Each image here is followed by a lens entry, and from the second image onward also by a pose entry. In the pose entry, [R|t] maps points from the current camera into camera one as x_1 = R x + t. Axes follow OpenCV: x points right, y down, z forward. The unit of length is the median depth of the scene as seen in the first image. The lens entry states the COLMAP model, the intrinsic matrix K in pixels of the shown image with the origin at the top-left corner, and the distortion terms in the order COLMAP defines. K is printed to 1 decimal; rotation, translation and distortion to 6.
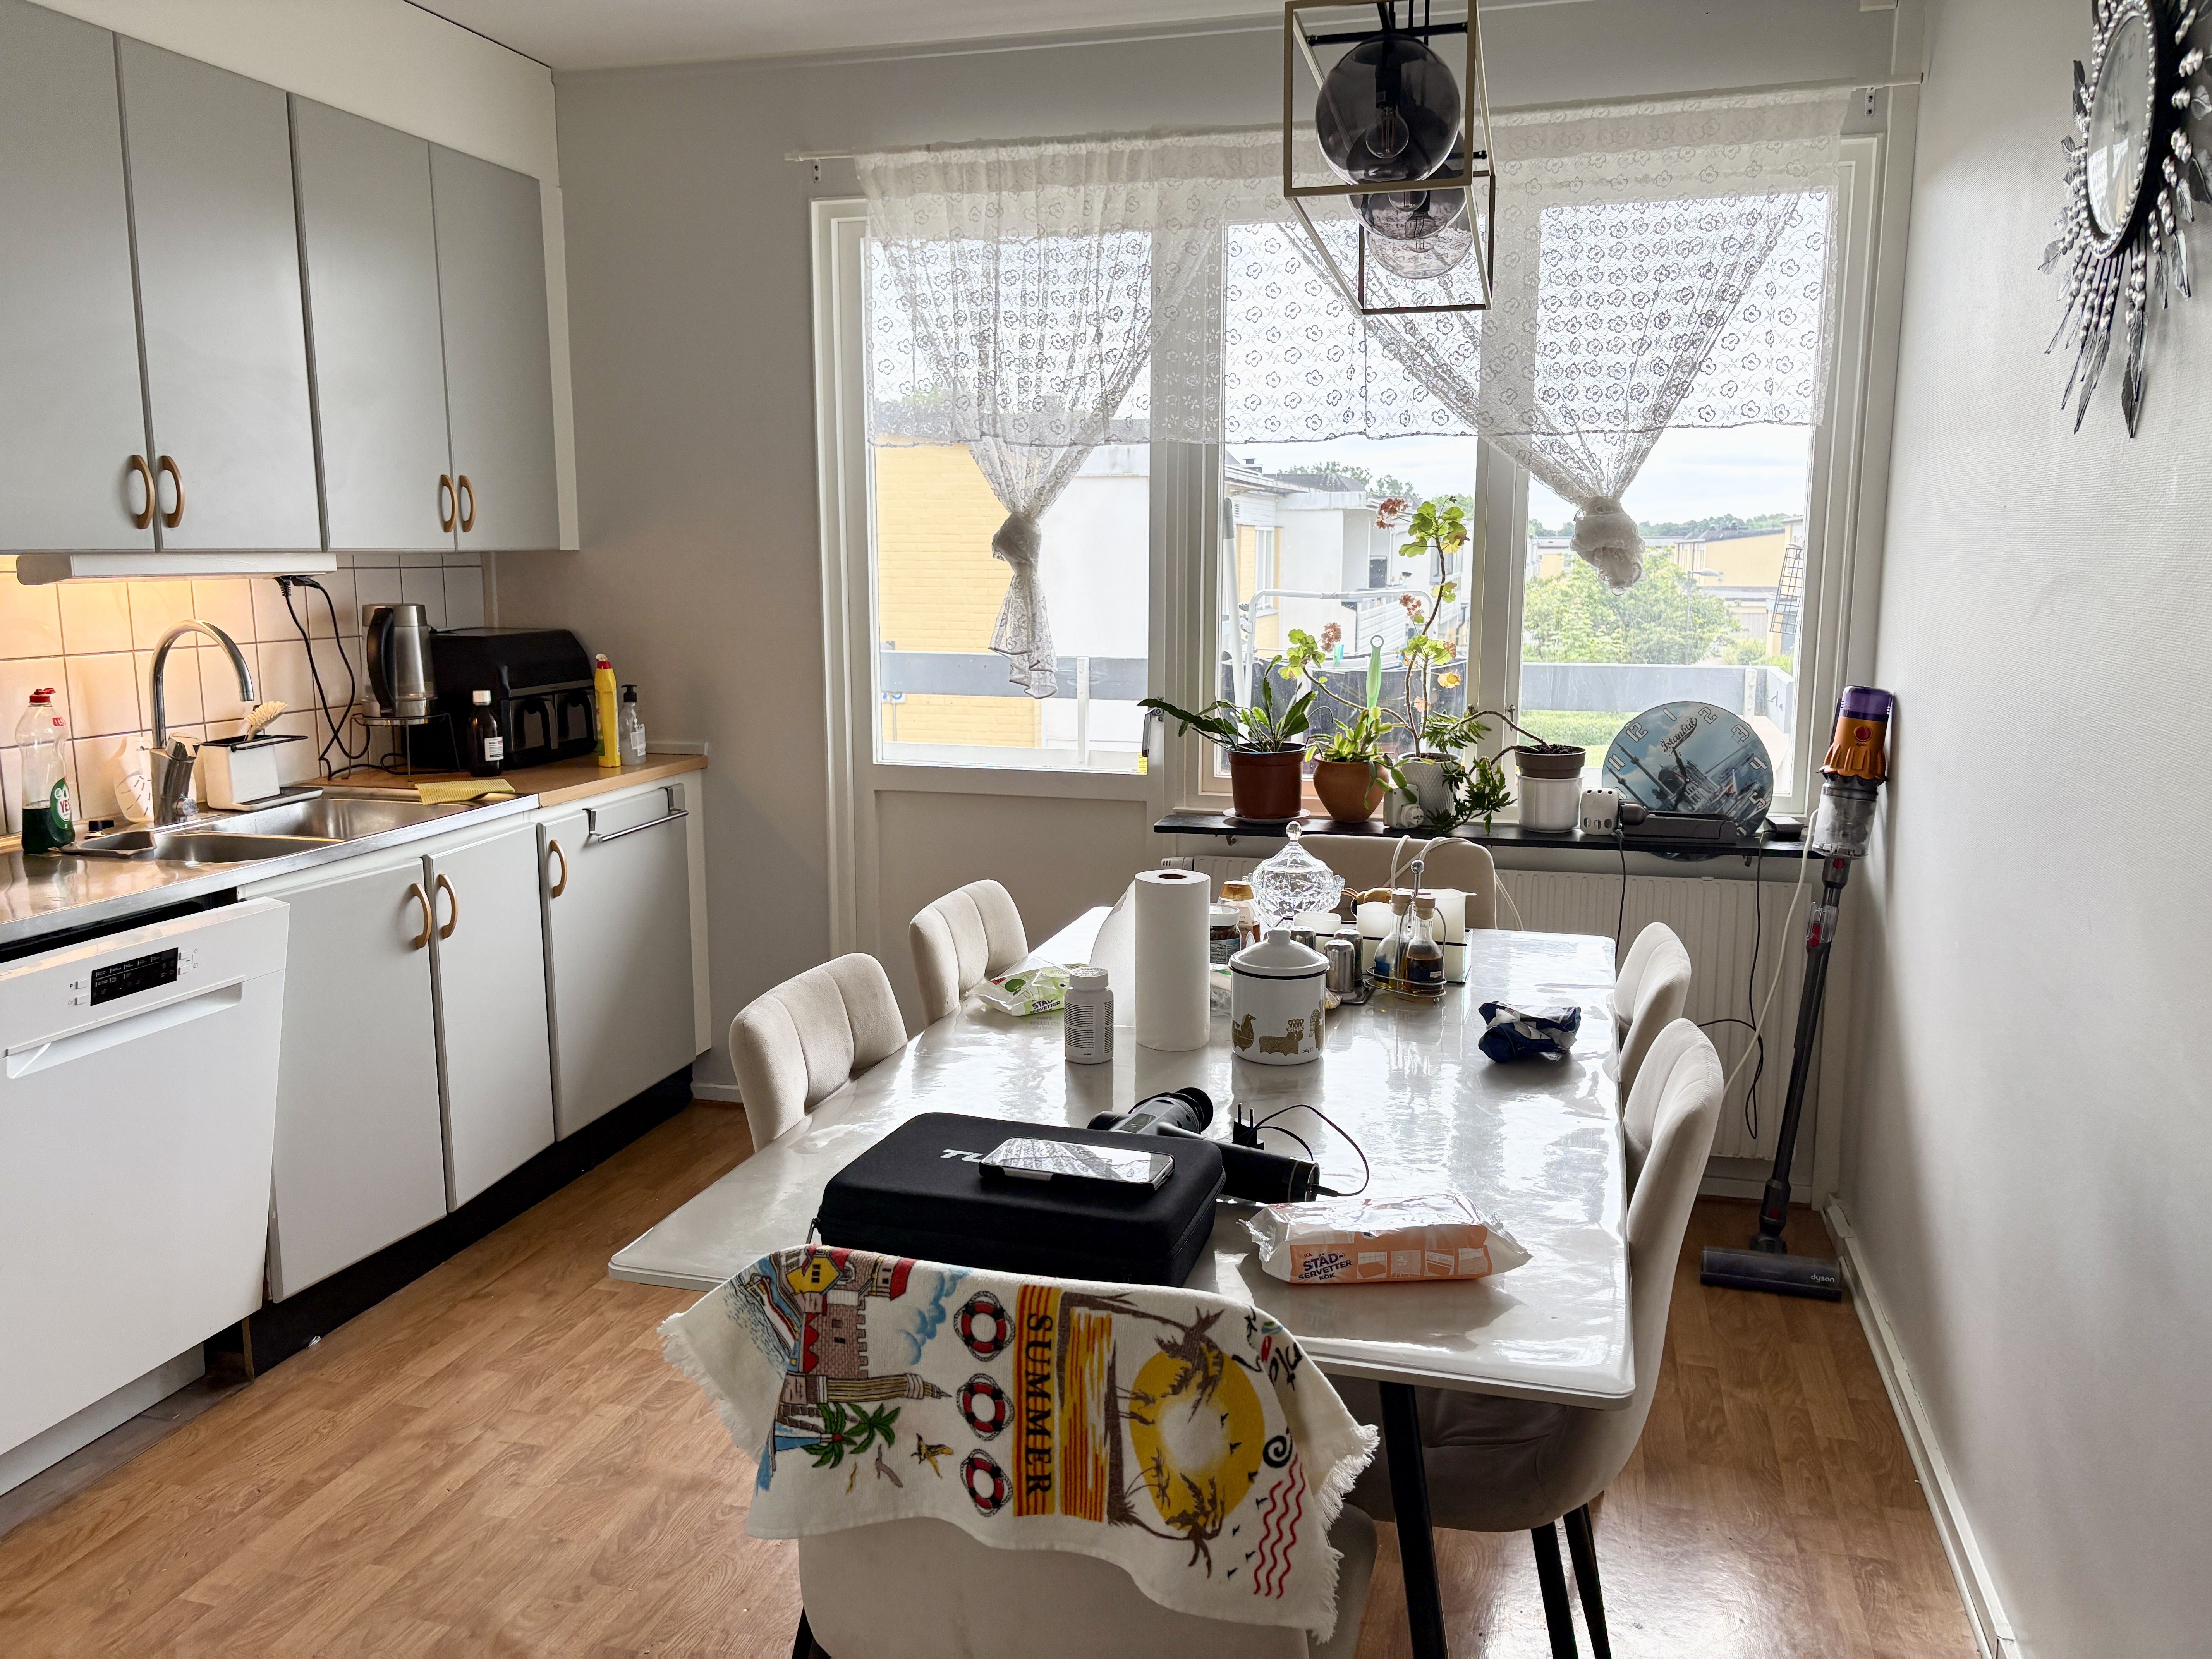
lens RADIAL K [[1680.1, 0, 1106.0], [0, 1680.1, 829.5], [0, 0, 1]] dist [0.064195, -0.075960]
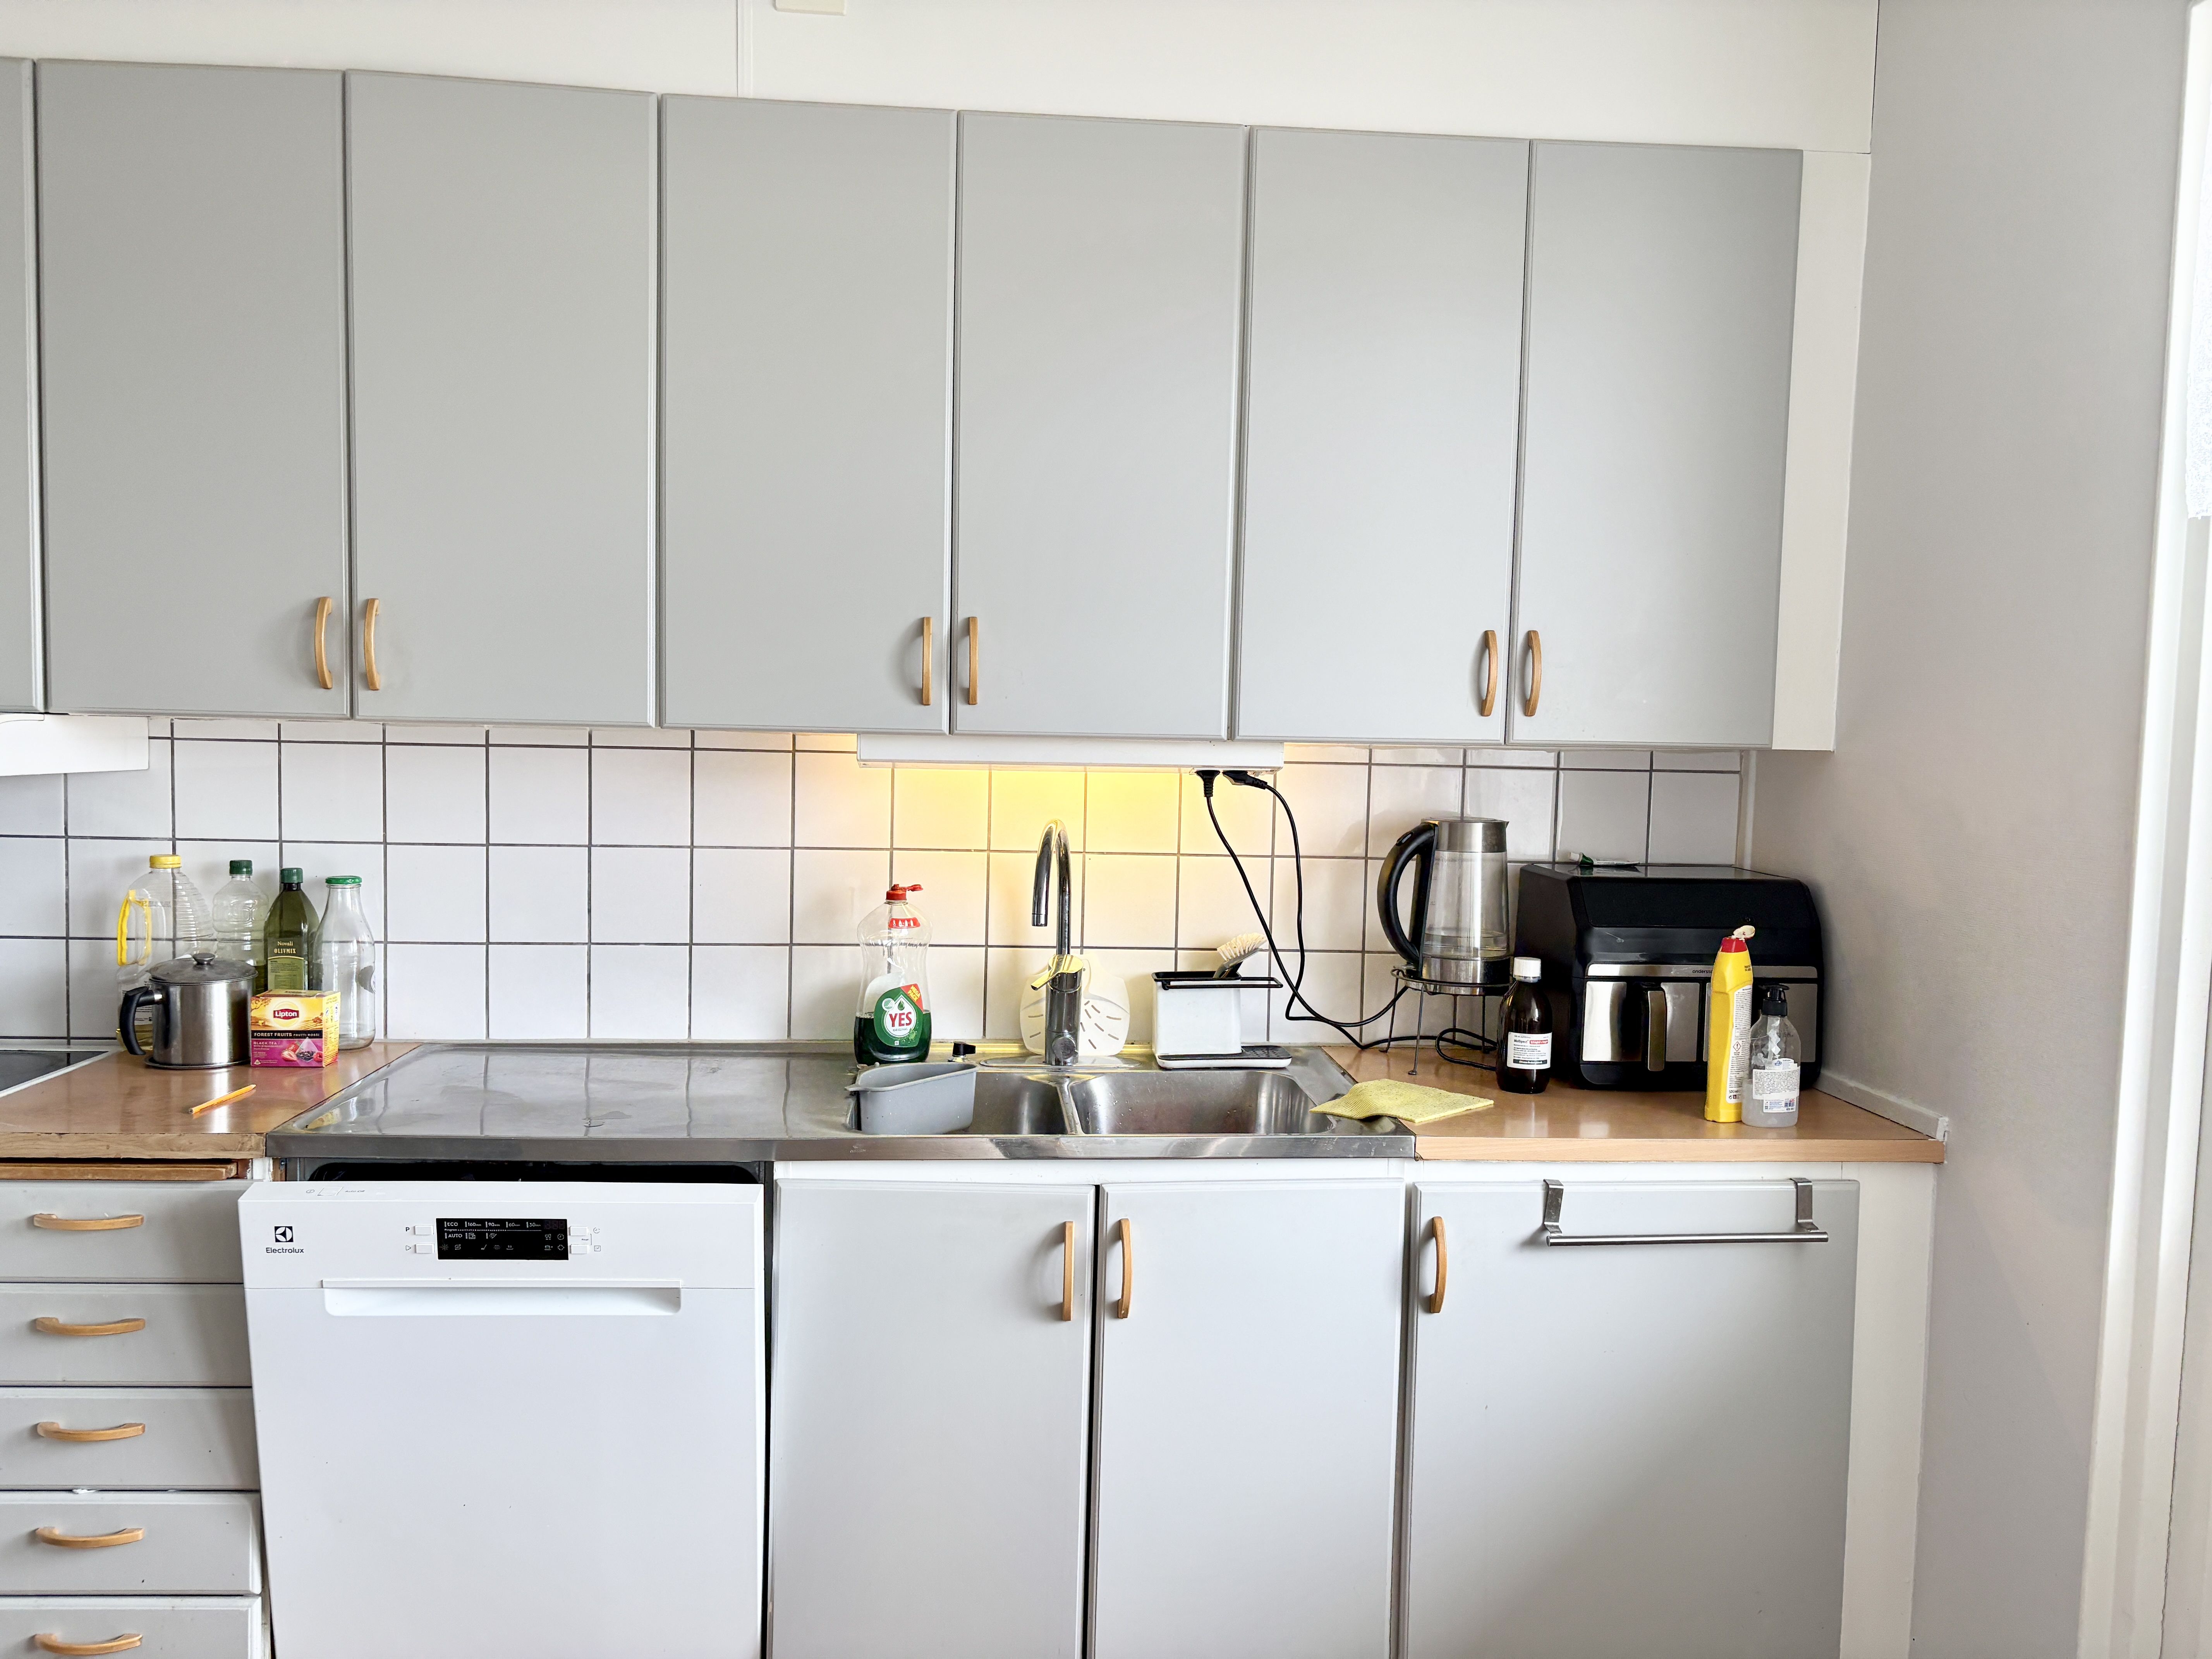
lens RADIAL K [[1680.1, 0, 1106.0], [0, 1680.1, 829.5], [0, 0, 1]] dist [0.064195, -0.075960]
pose [[0.337644, 0.066573, -0.938917, 0.211242], [-0.177947, 0.984023, 0.005779, -0.125665], [0.924300, 0.165126, 0.344096, 0.741491]]
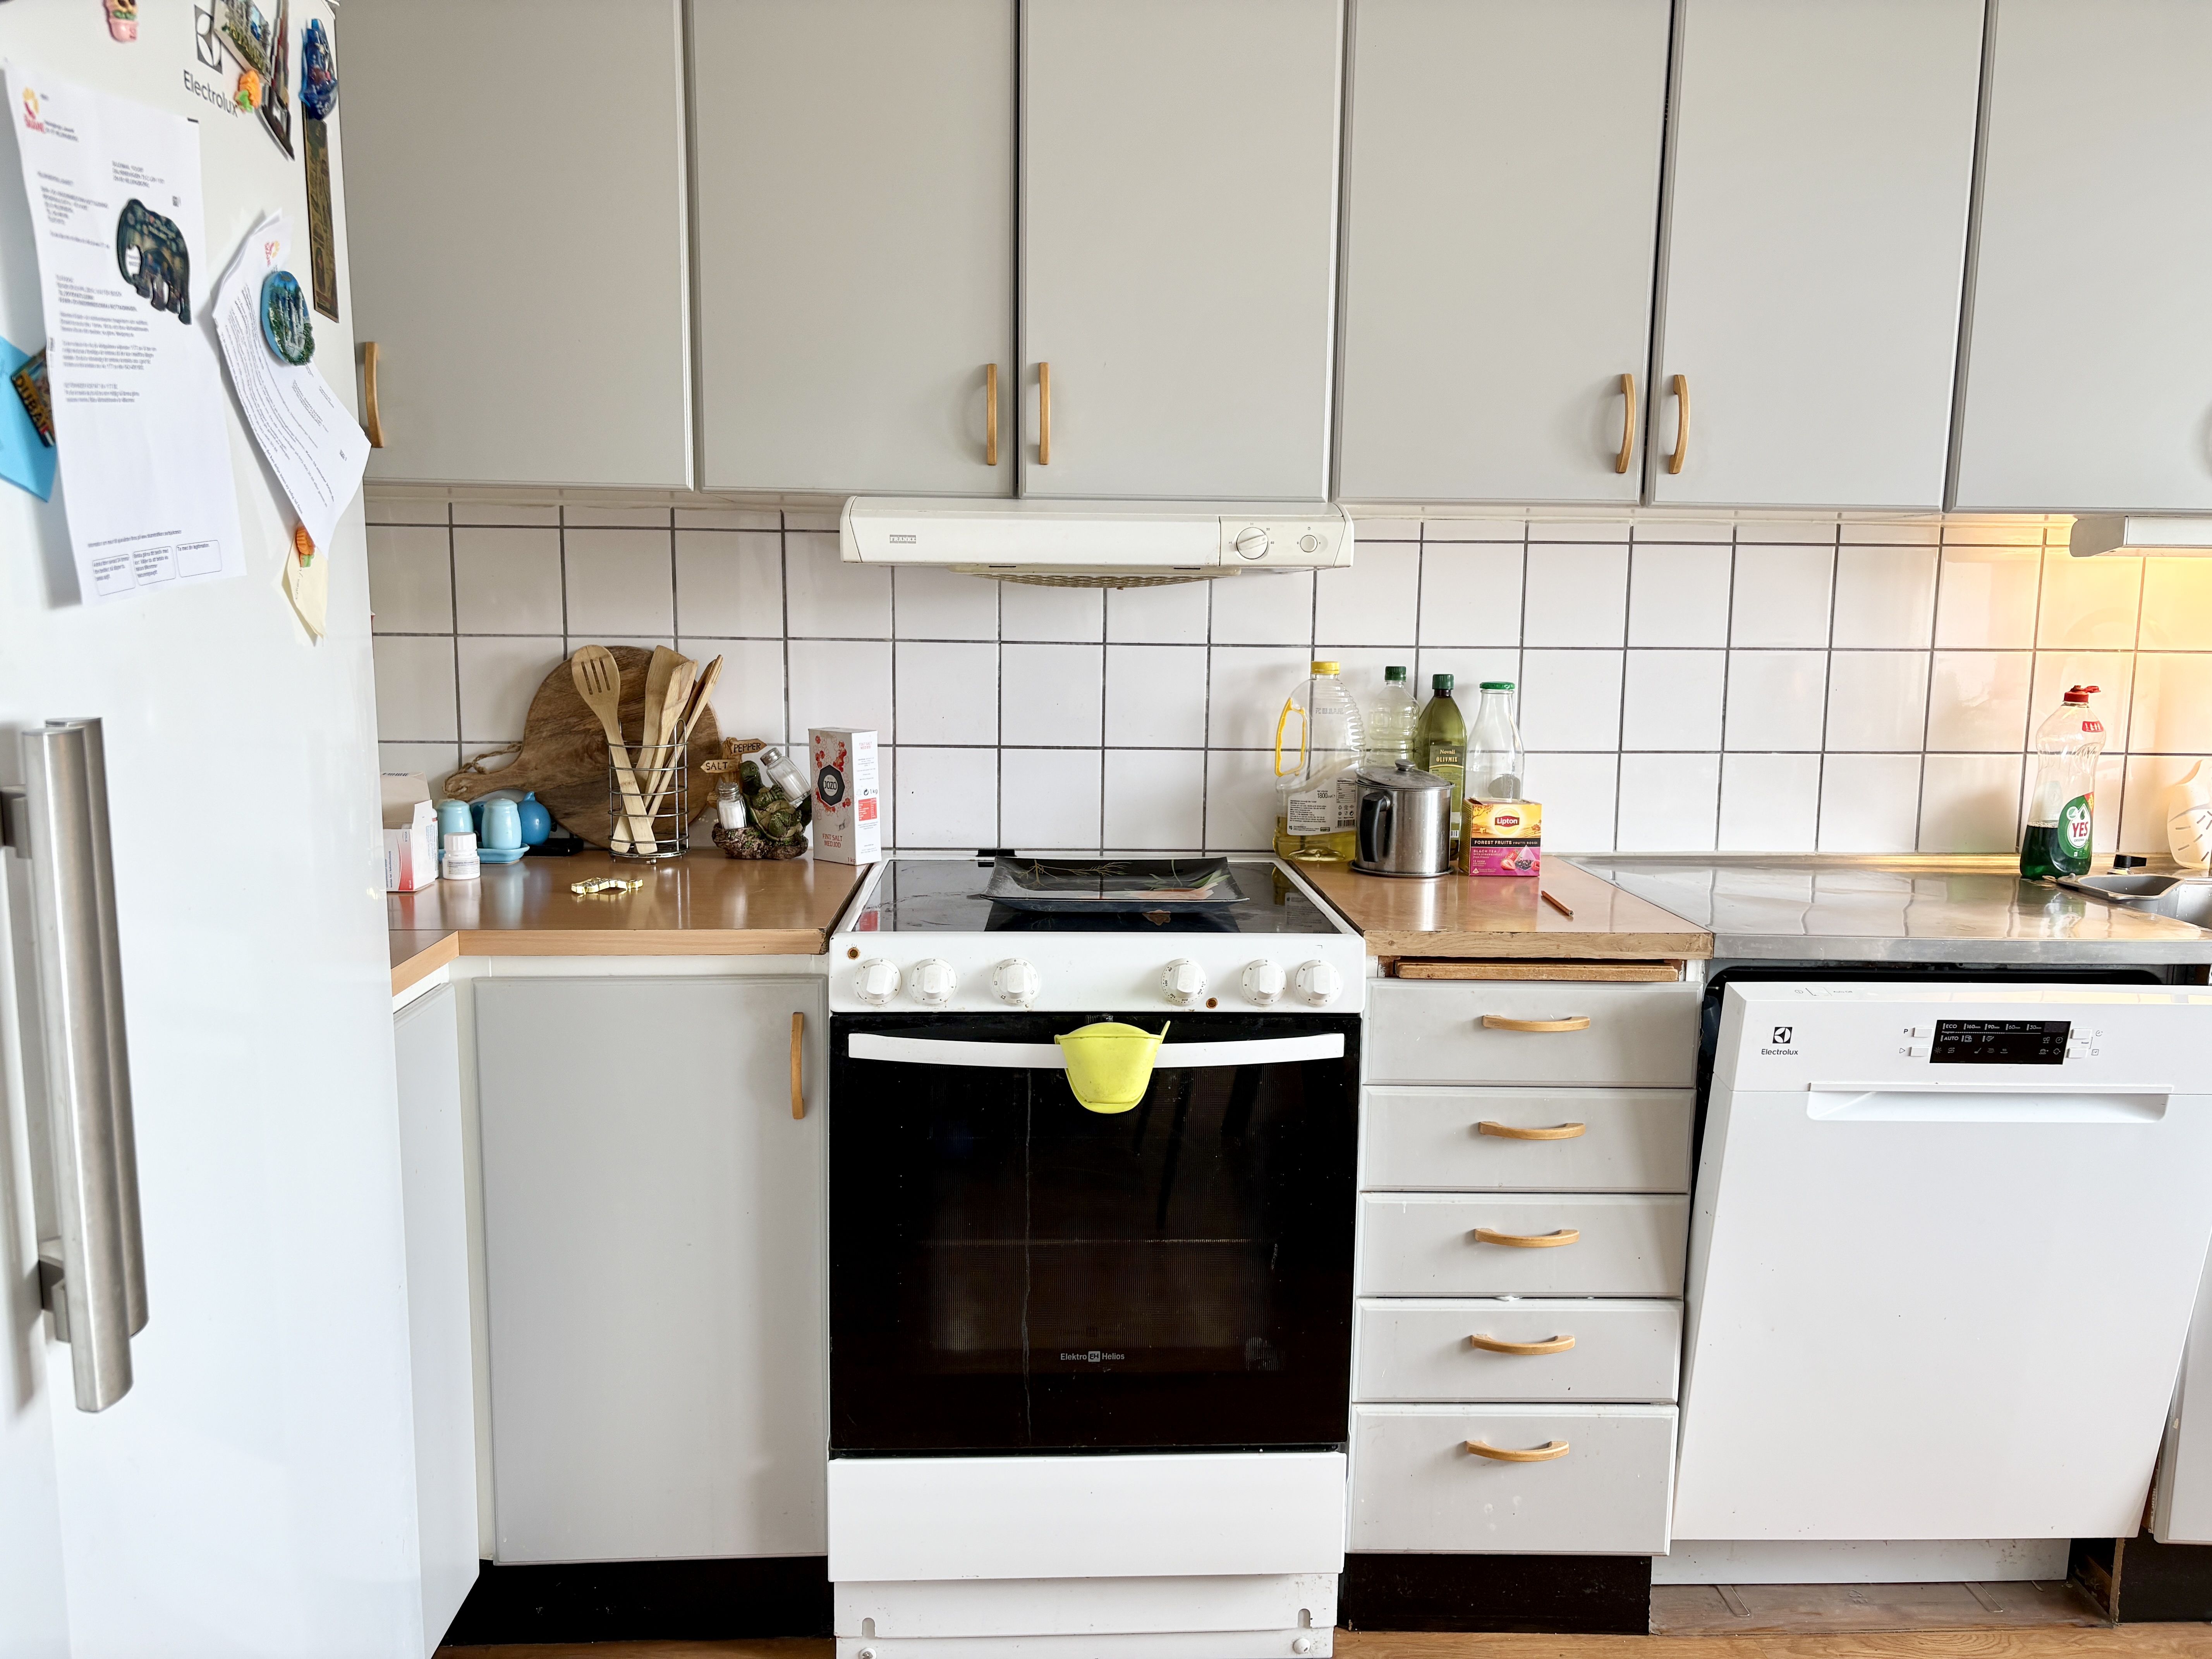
lens RADIAL K [[1680.1, 0, 1106.0], [0, 1680.1, 829.5], [0, 0, 1]] dist [0.064195, -0.075960]
pose [[0.315149, 0.136766, -0.939136, 0.008493], [-0.169632, 0.981744, 0.086047, -0.004645], [0.933759, 0.132190, 0.332595, 0.274967]]
